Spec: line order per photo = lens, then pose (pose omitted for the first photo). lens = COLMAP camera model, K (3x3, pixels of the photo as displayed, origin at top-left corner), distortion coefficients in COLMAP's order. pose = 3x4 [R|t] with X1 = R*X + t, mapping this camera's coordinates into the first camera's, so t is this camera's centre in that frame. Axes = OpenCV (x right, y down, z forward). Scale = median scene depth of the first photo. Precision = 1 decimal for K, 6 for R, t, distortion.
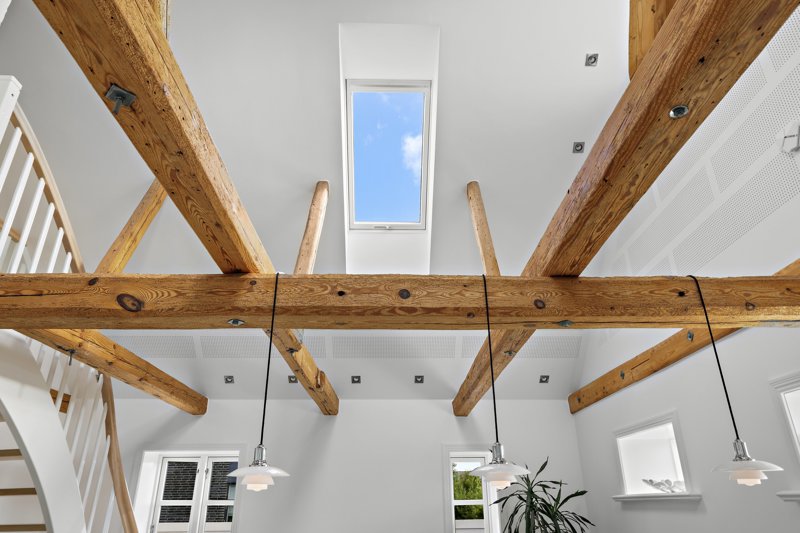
lens RADIAL K [[546.0, 0, 405.1], [0, 546.0, 259.4], [0, 0, 1]] dist [-0.001241, 0.004766]
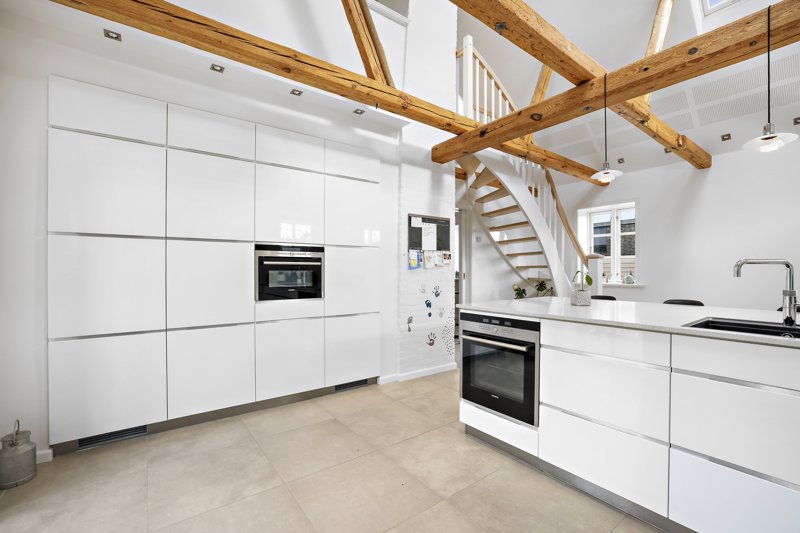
lens RADIAL K [[344.8, 0, 395.8], [0, 344.8, 275.3], [0, 0, 1]] dist [-0.032916, 0.009106]
pose [[0.576297, 0.016665, -0.817071, 0.300144], [0.336609, 0.906206, 0.255900, 0.110604], [0.744699, -0.422508, 0.516634, -0.402522]]
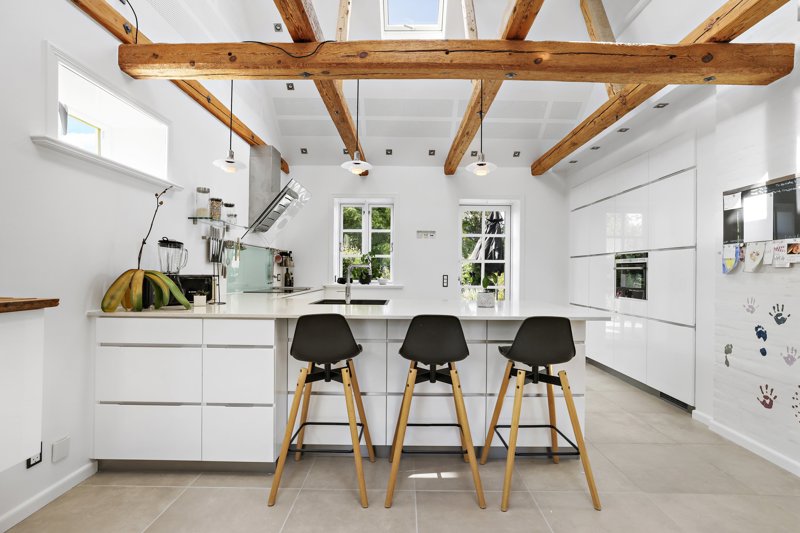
lens RADIAL K [[405.8, 0, 400.0], [0, 405.8, 266.5], [0, 0, 1]] dist [0.002454, 0.000936]
pose [[-0.999390, -0.005431, 0.034509, -0.016139], [-0.019616, 0.904643, -0.425718, 1.161408], [-0.028907, -0.426135, -0.904197, 1.898347]]
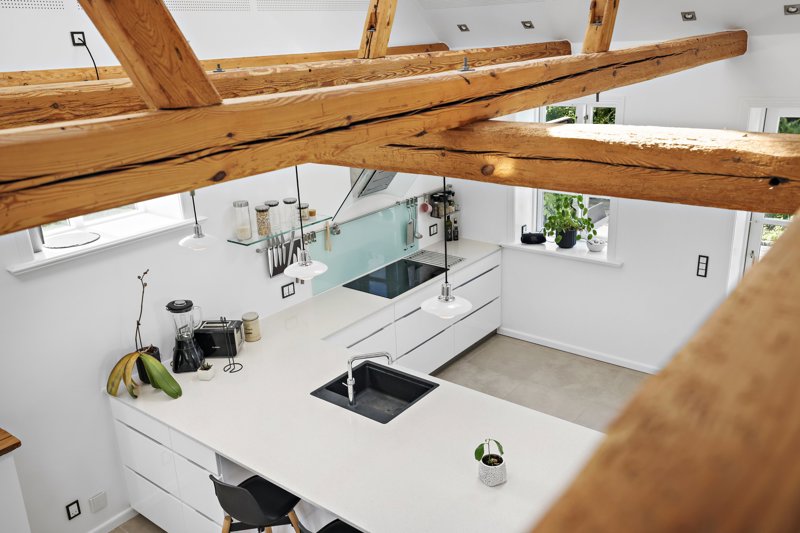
lens RADIAL K [[680.1, 0, 380.2], [0, 680.1, 264.5], [0, 0, 1]] dist [-0.045081, -0.001558]
pose [[-0.756413, -0.168093, 0.632127, -0.915596], [-0.222556, 0.974894, -0.007074, 0.310243], [-0.615068, -0.146035, -0.774833, 1.959381]]
